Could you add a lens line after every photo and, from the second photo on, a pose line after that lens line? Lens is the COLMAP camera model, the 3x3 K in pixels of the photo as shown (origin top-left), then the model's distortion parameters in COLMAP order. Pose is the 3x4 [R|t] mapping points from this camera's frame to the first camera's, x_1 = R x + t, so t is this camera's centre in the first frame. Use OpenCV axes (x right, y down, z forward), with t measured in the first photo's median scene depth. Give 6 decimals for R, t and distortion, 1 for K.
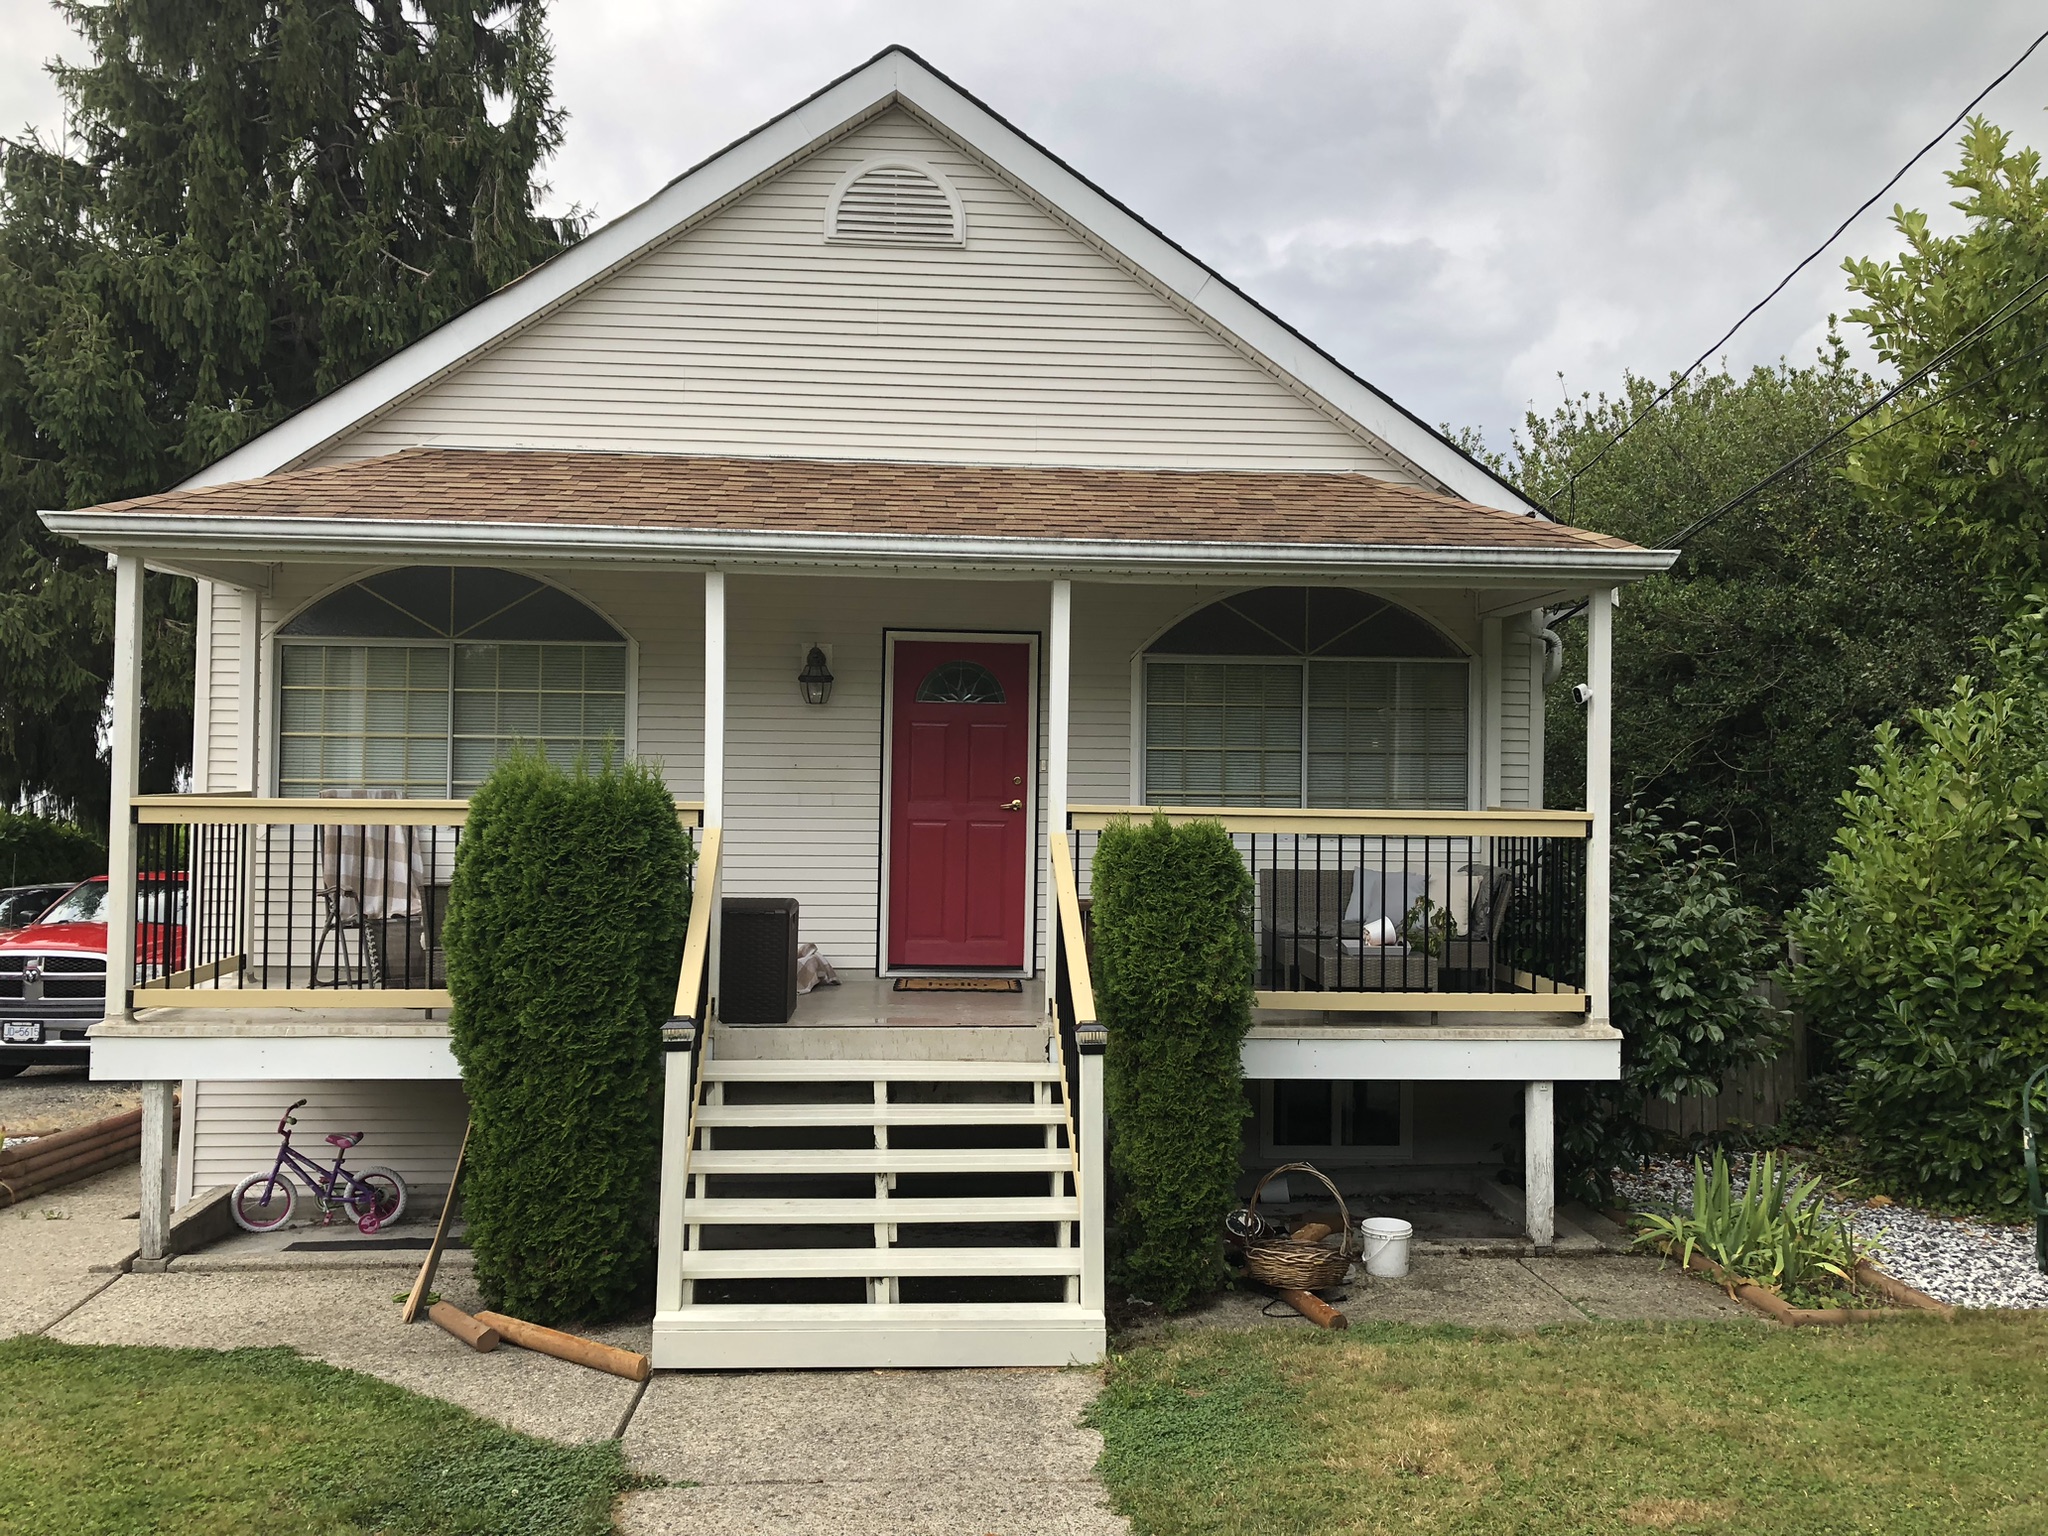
lens RADIAL K [[1672.8, 0, 1021.1], [0, 1672.8, 753.7], [0, 0, 1]] dist [0.027556, -0.016195]
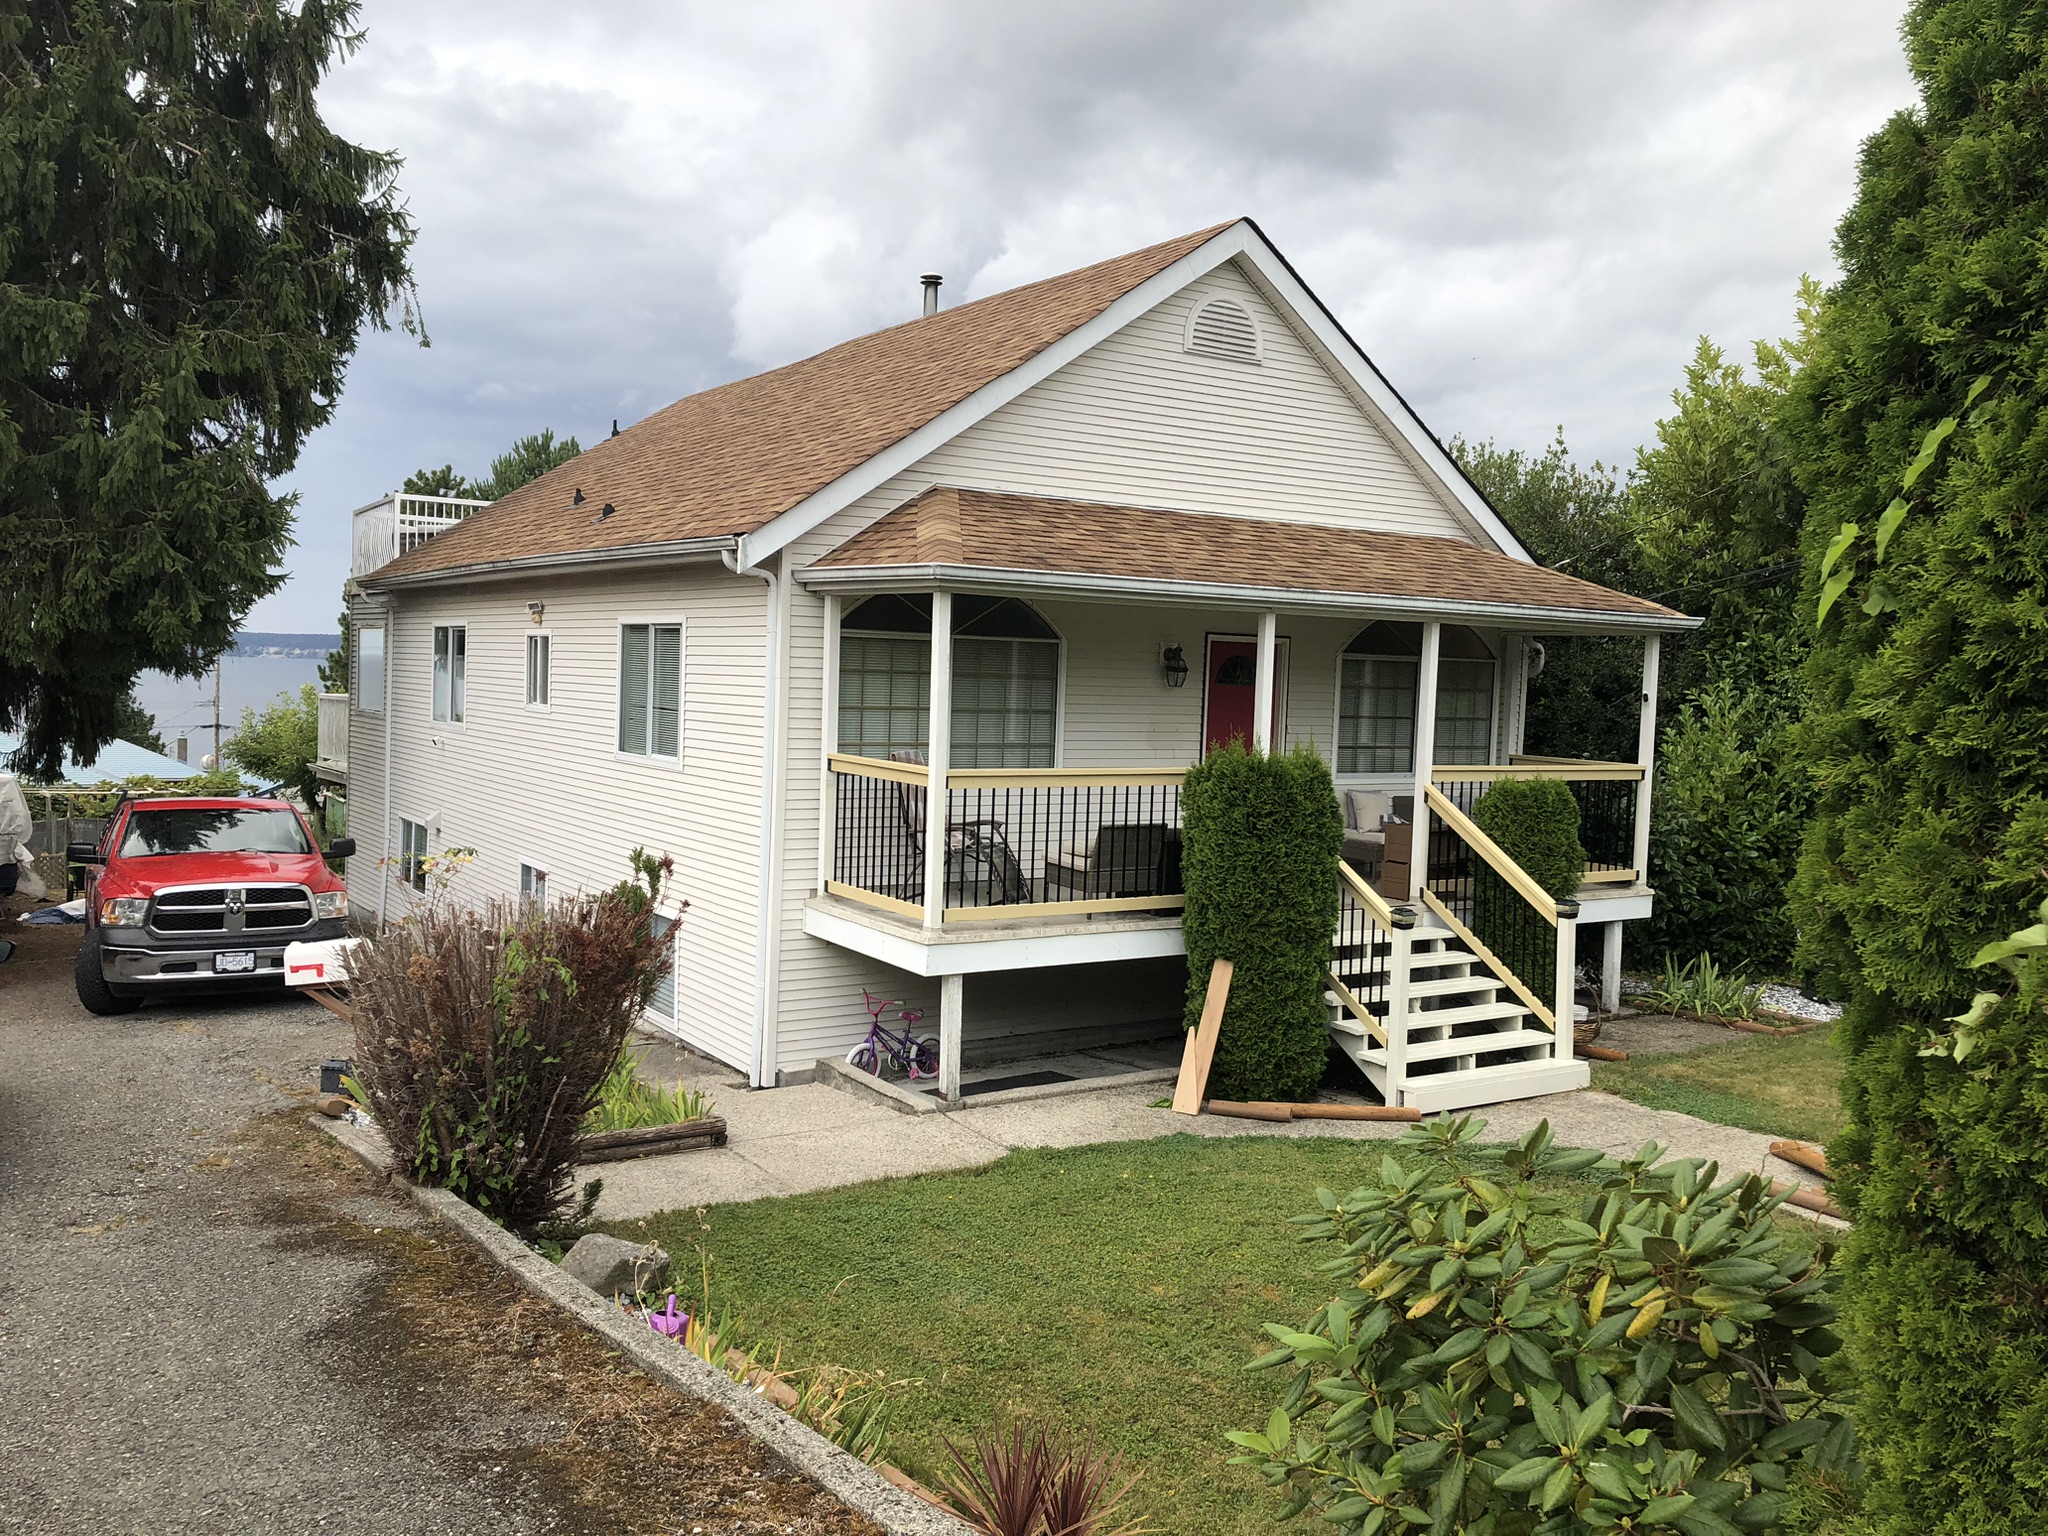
lens RADIAL K [[1672.8, 0, 1033.6], [0, 1672.8, 778.0], [0, 0, 1]] dist [0.027556, -0.016195]
pose [[0.872521, -0.015014, 0.488346, -0.915325], [-0.031584, 0.995704, 0.087044, -0.072305], [-0.487554, -0.091372, 0.868298, -0.171079]]
